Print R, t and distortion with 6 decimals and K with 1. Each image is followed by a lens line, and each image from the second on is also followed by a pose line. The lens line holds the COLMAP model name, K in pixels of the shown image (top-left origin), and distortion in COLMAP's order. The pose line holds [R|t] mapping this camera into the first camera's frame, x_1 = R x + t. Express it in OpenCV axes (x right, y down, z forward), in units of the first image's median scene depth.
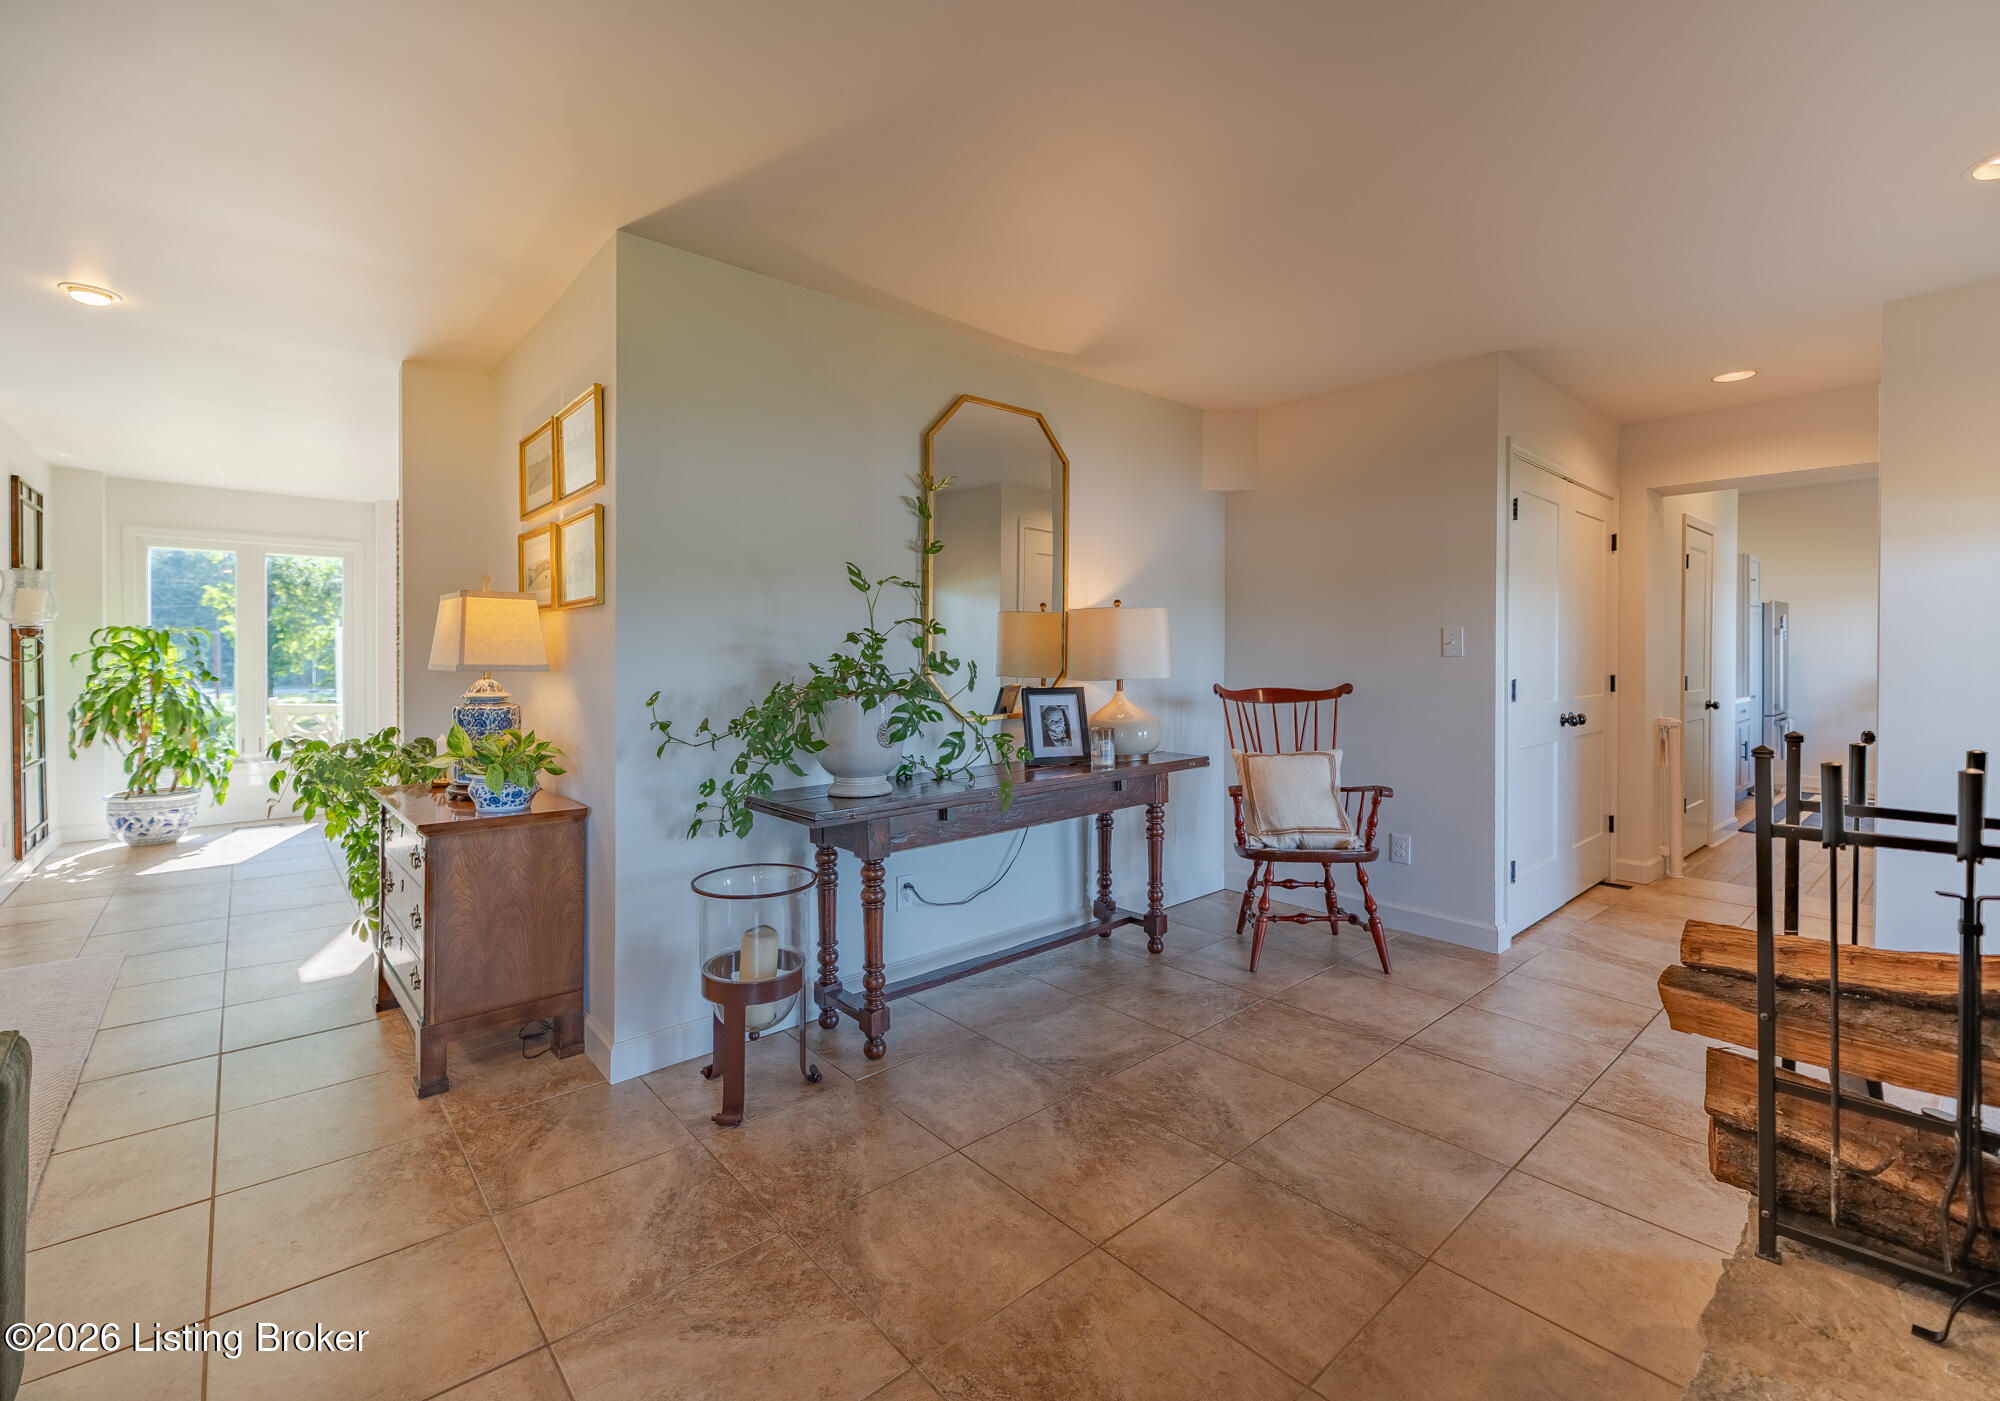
lens RADIAL K [[855.2, 0, 937.9], [0, 855.2, 664.3], [0, 0, 1]] dist [0.000115, -0.000013]
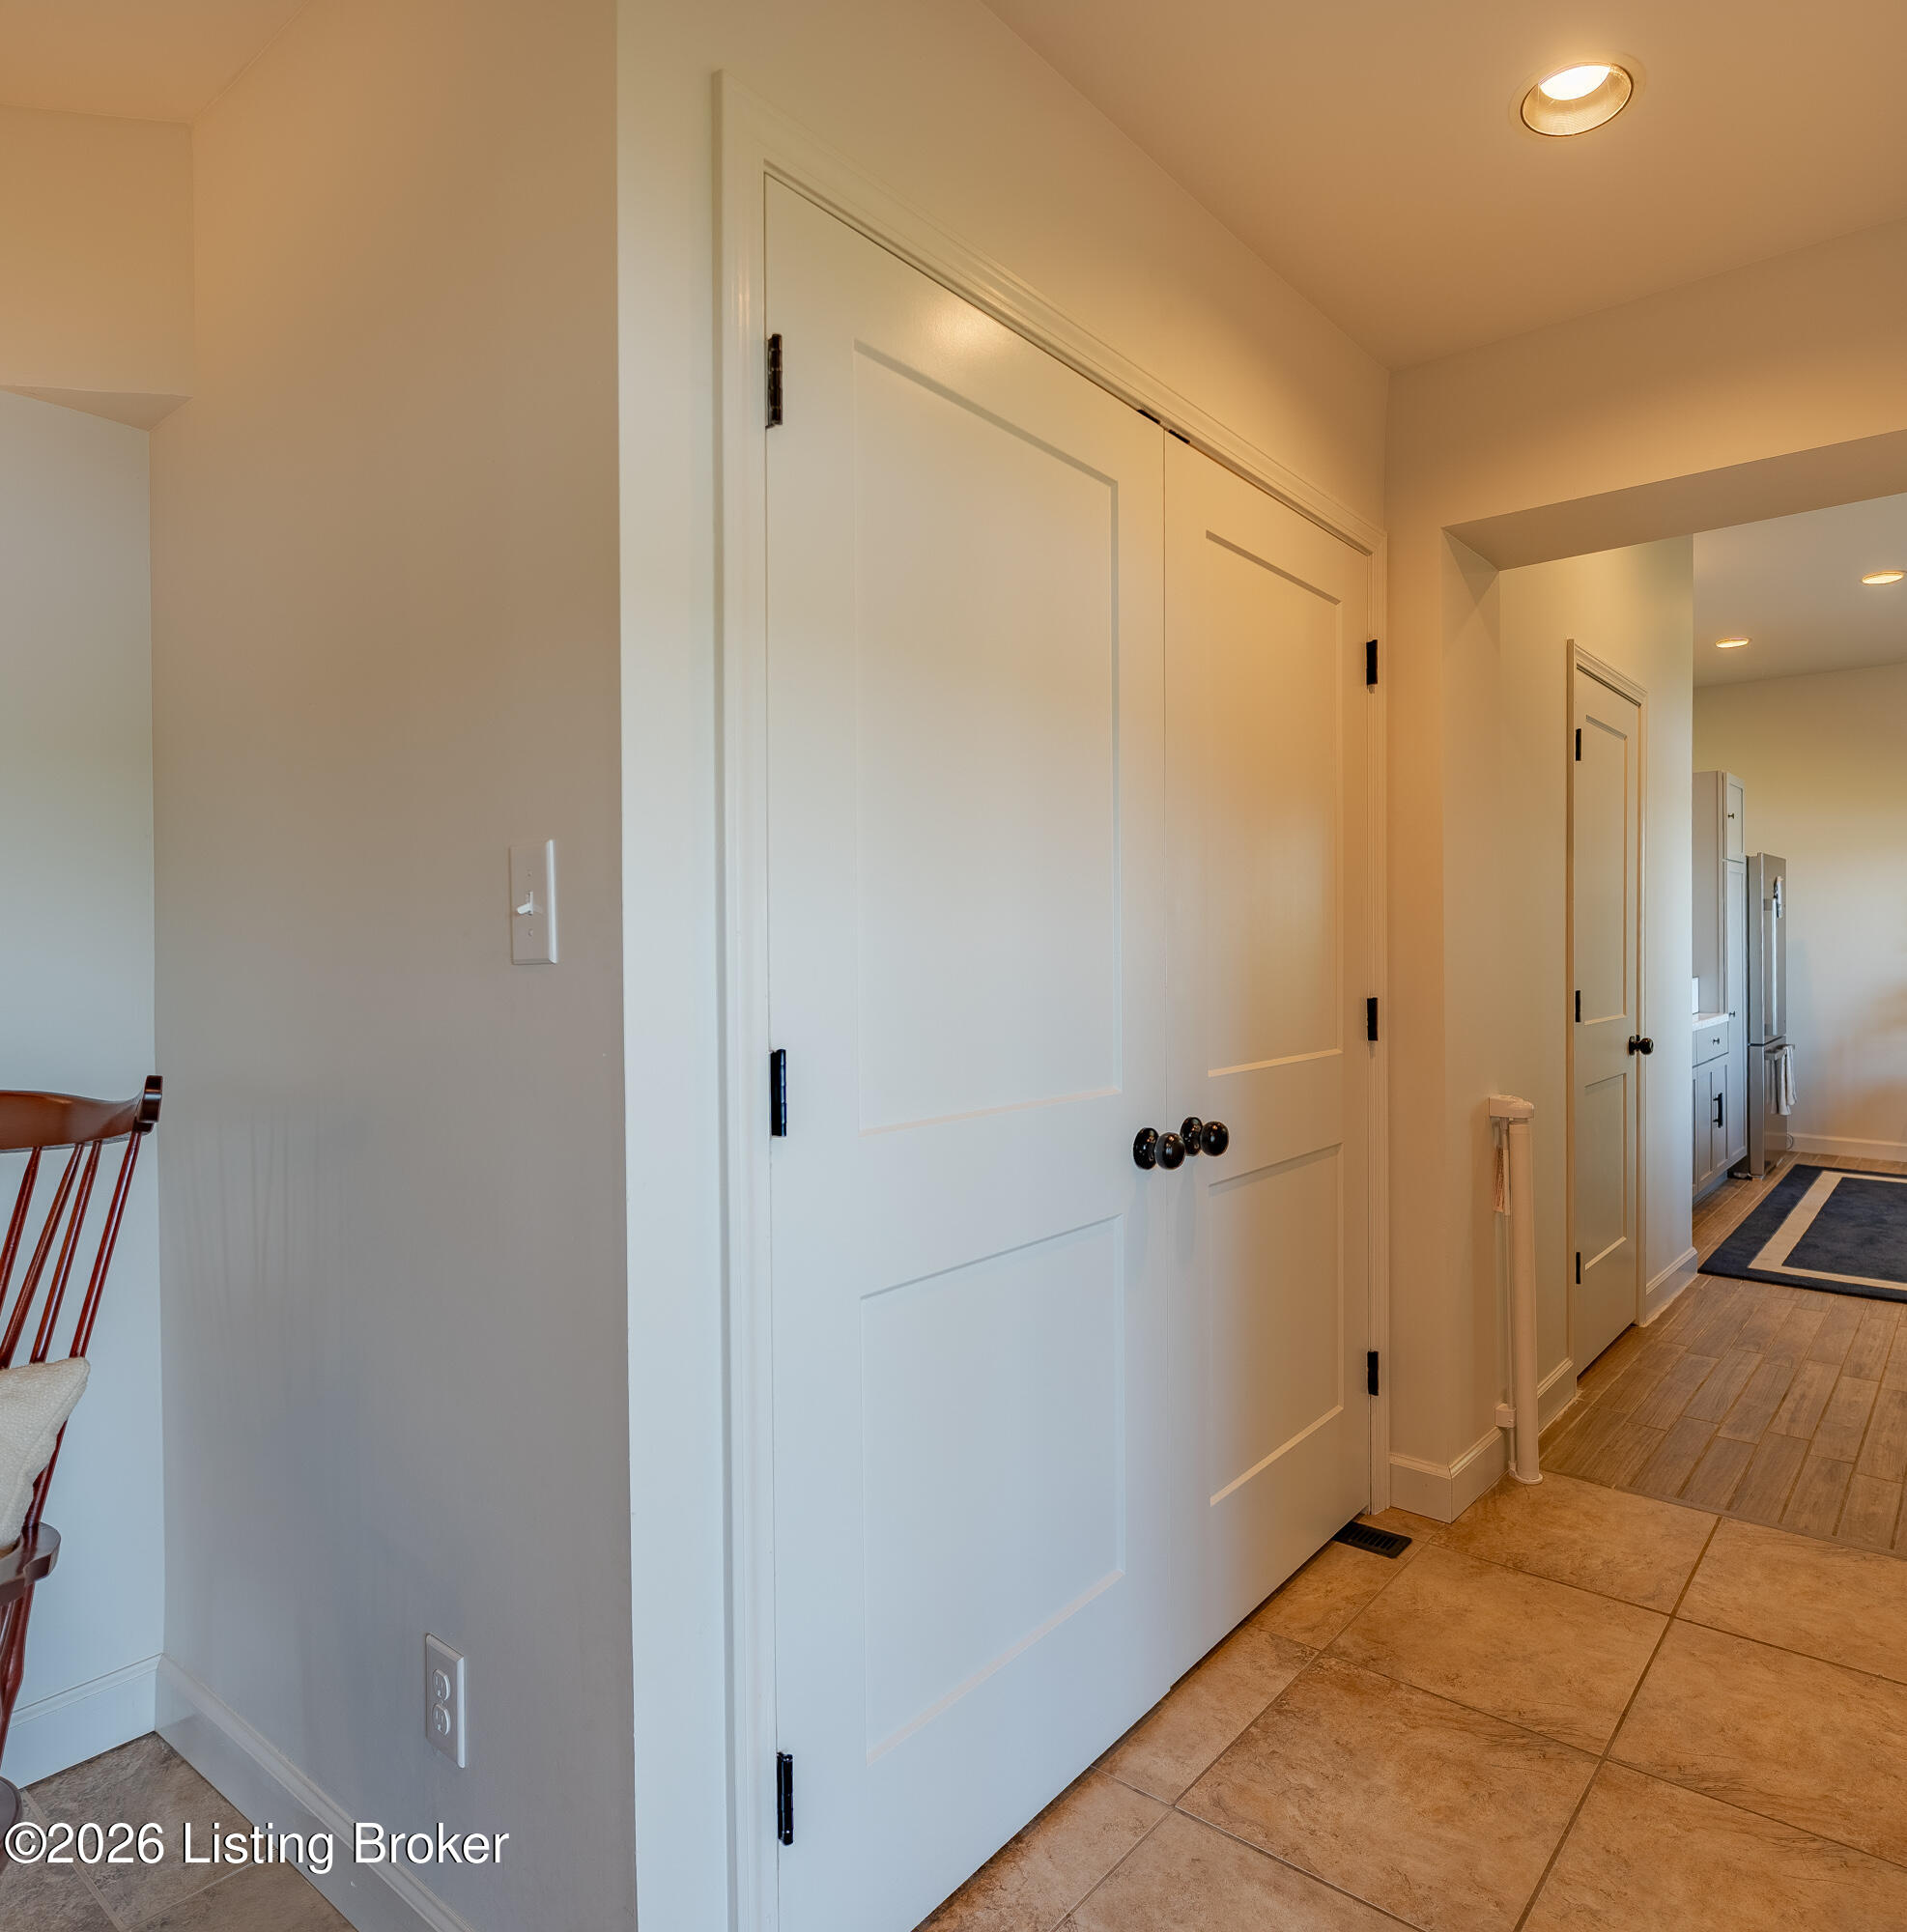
lens RADIAL K [[1272.1, 0, 954.2], [0, 1272.1, 961.2], [0, 0, 1]] dist [0.005433, 0.000898]
pose [[0.980788, -0.009459, 0.194850, 0.372793], [0.009822, 0.999951, -0.000893, -0.004014], [-0.194832, 0.002790, 0.980833, 0.353031]]
